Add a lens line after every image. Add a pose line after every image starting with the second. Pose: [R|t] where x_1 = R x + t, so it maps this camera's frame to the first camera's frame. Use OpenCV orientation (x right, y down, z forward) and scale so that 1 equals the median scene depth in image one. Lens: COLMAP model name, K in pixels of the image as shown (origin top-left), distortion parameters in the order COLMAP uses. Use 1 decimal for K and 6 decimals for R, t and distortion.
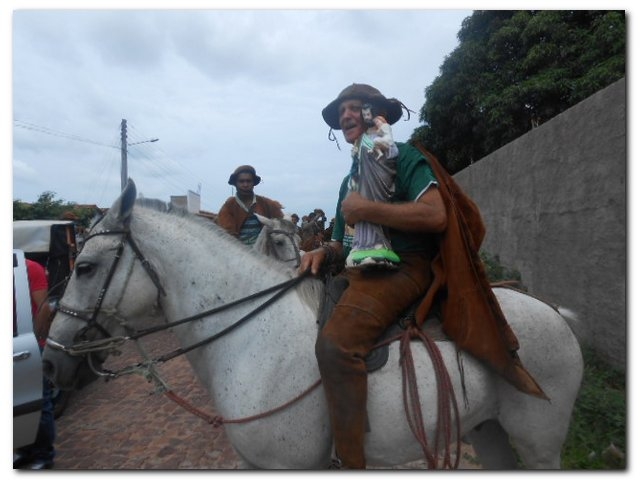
lens RADIAL K [[499.4, 0, 320.0], [0, 499.4, 240.0], [0, 0, 1]] dist [0.001377, 0.000944]
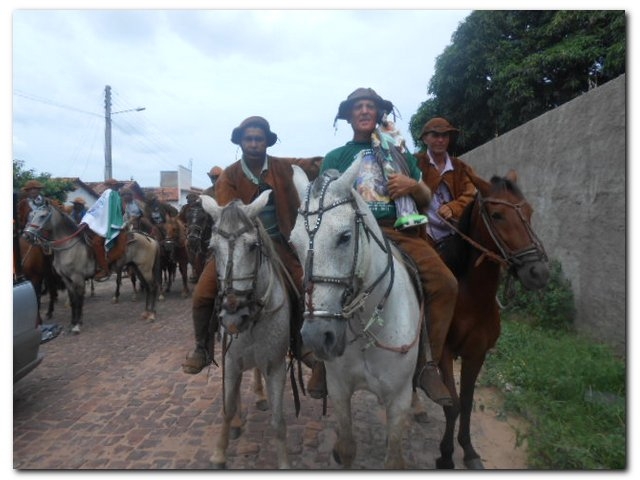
lens RADIAL K [[454.6, 0, 320.0], [0, 454.6, 240.0], [0, 0, 1]] dist [-0.001108, -0.001697]
pose [[0.999392, 0.017125, 0.030377, -0.024767], [-0.018493, 0.998801, 0.045331, -0.000935], [-0.029565, -0.045865, 0.998510, 0.168632]]
